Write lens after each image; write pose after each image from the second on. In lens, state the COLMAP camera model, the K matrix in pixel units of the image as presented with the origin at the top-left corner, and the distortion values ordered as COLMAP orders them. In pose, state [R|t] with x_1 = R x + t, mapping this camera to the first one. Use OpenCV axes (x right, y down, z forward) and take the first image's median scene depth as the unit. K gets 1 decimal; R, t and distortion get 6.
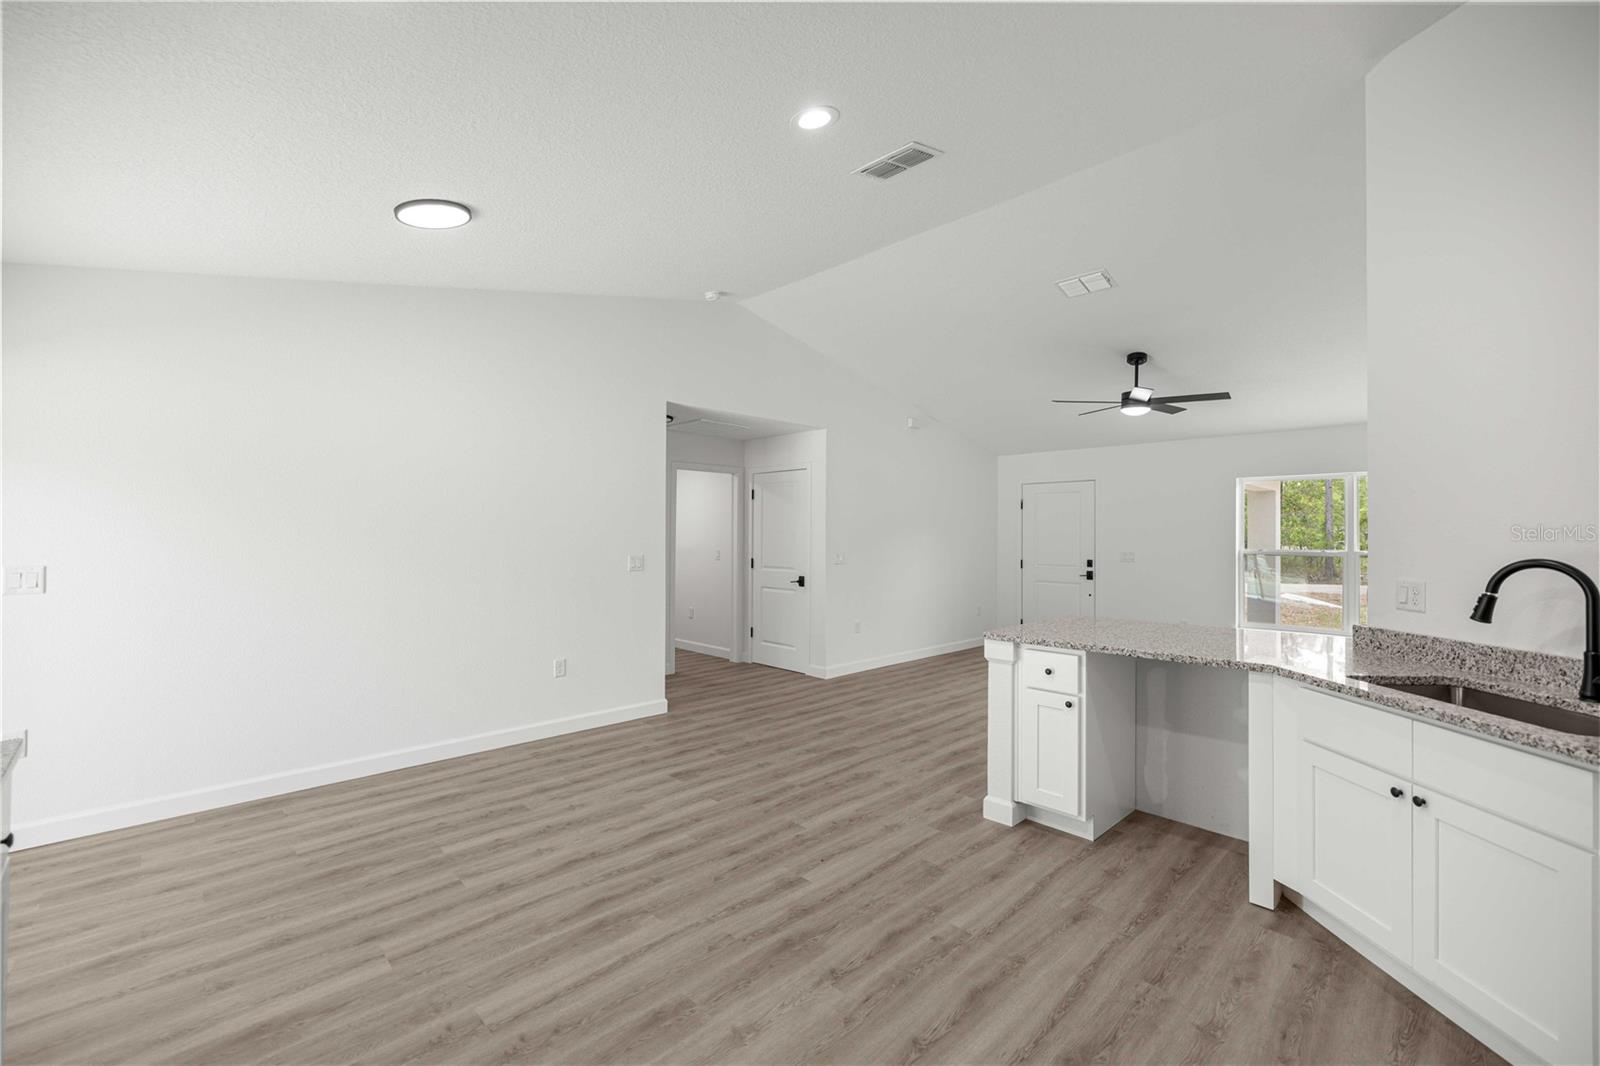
lens RADIAL K [[670.8, 0, 798.2], [0, 670.8, 529.5], [0, 0, 1]] dist [0.002518, 0.000189]
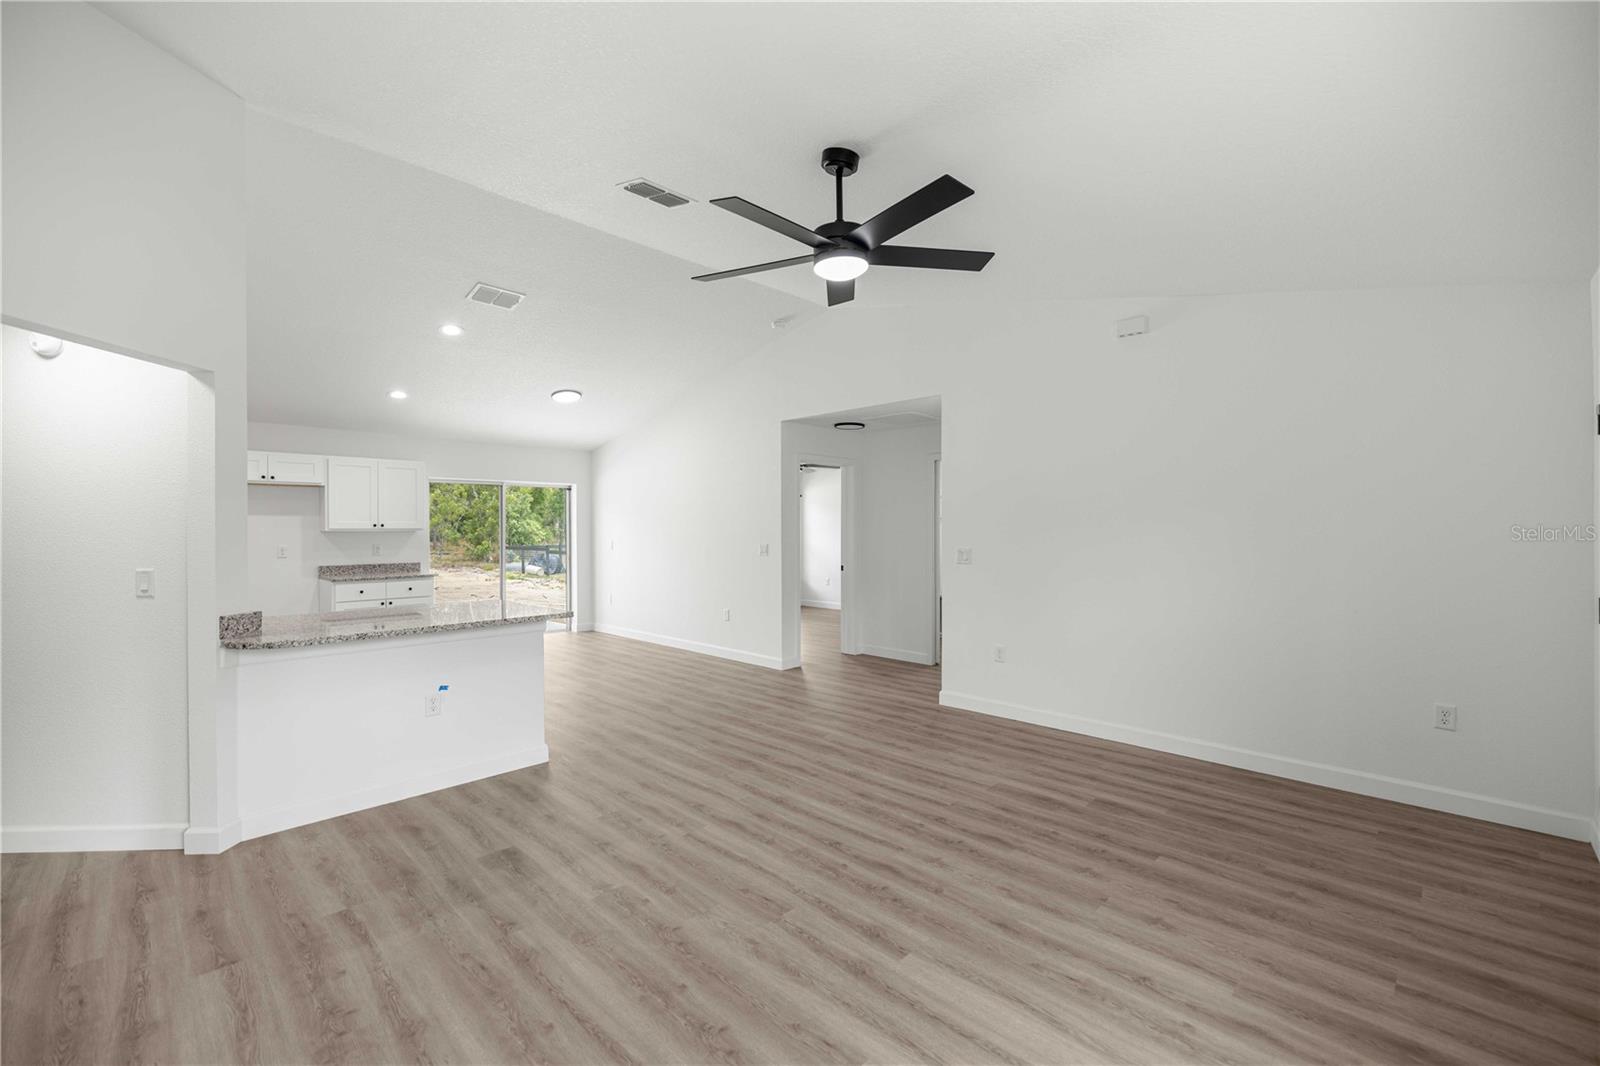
lens RADIAL K [[676.2, 0, 795.1], [0, 676.2, 535.0], [0, 0, 1]] dist [0.001524, 0.000034]
pose [[0.003719, 0.005495, -0.999978, 1.705371], [0.016282, 0.999852, 0.005555, 0.025321], [0.999861, -0.016302, 0.003629, 1.650913]]
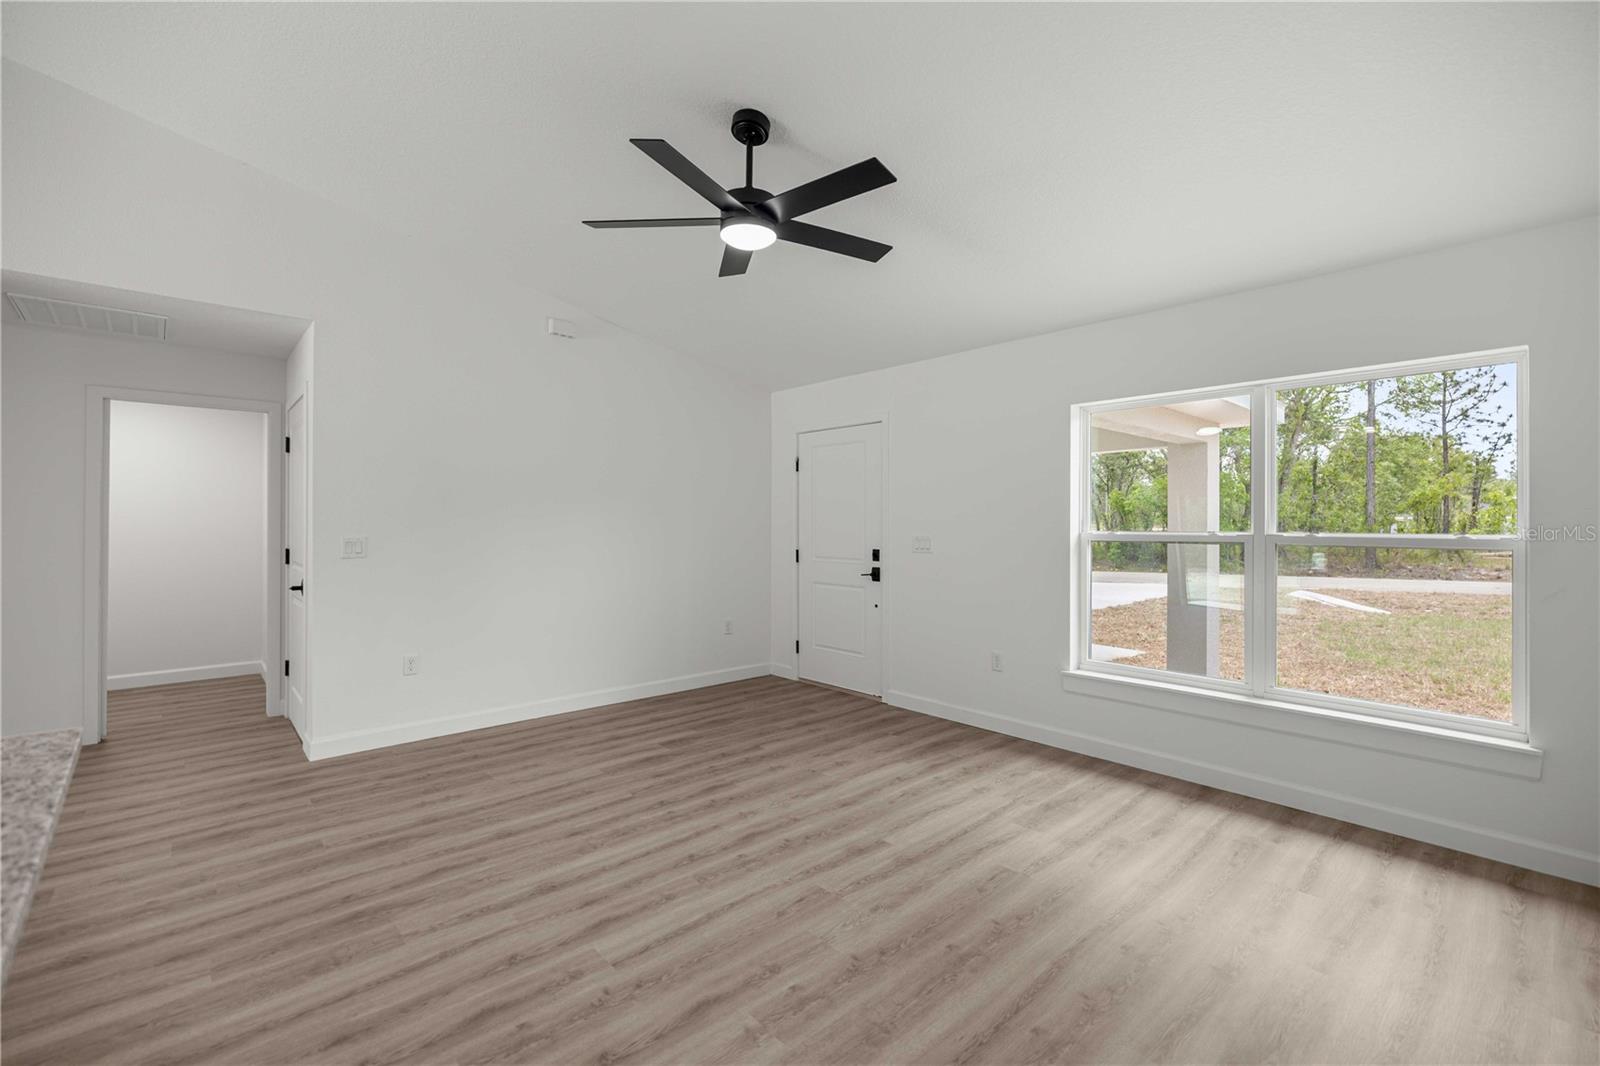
lens RADIAL K [[686.0, 0, 793.1], [0, 686.0, 525.0], [0, 0, 1]] dist [0.001855, 0.000134]
pose [[0.998805, -0.002635, -0.048796, 0.957036], [0.003245, 0.999918, 0.012426, 0.035113], [0.048759, -0.012569, 0.998731, 0.880124]]
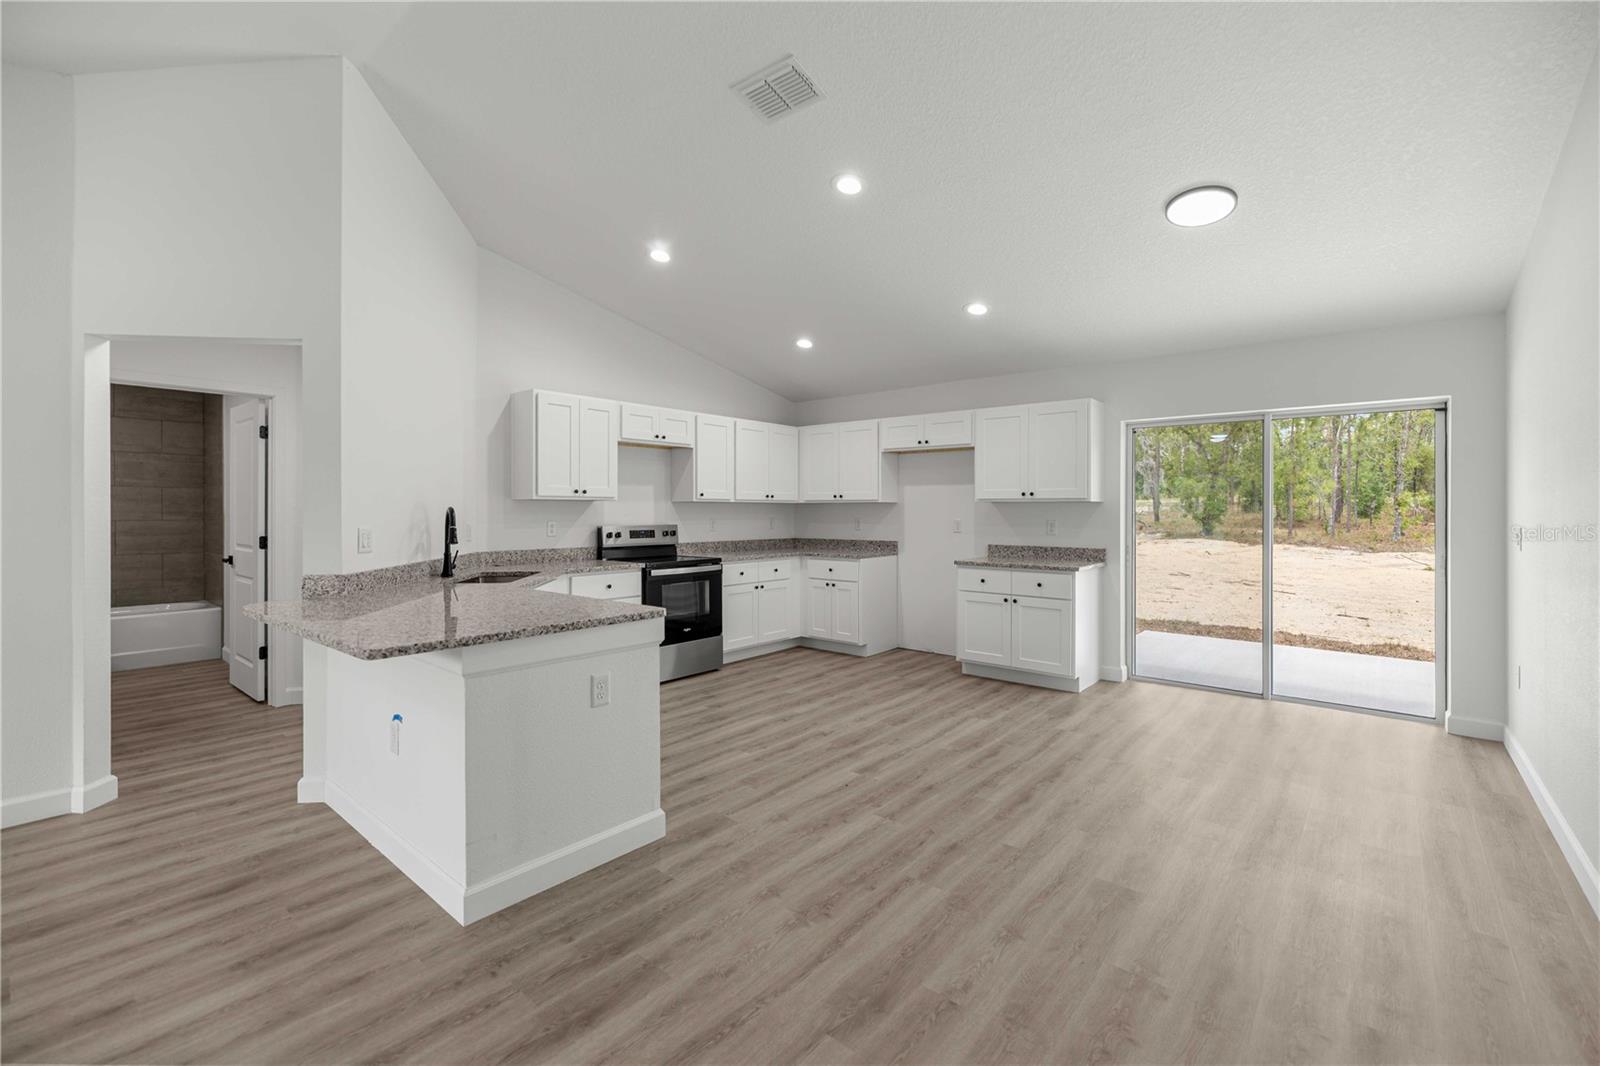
lens RADIAL K [[679.3, 0, 795.7], [0, 679.3, 511.5], [0, 0, 1]] dist [0.003185, 0.000115]
pose [[-0.995937, -0.006514, -0.089814, 0.200062], [-0.005820, 0.999951, -0.007984, 0.042377], [0.089861, -0.007429, -0.995927, 1.886262]]
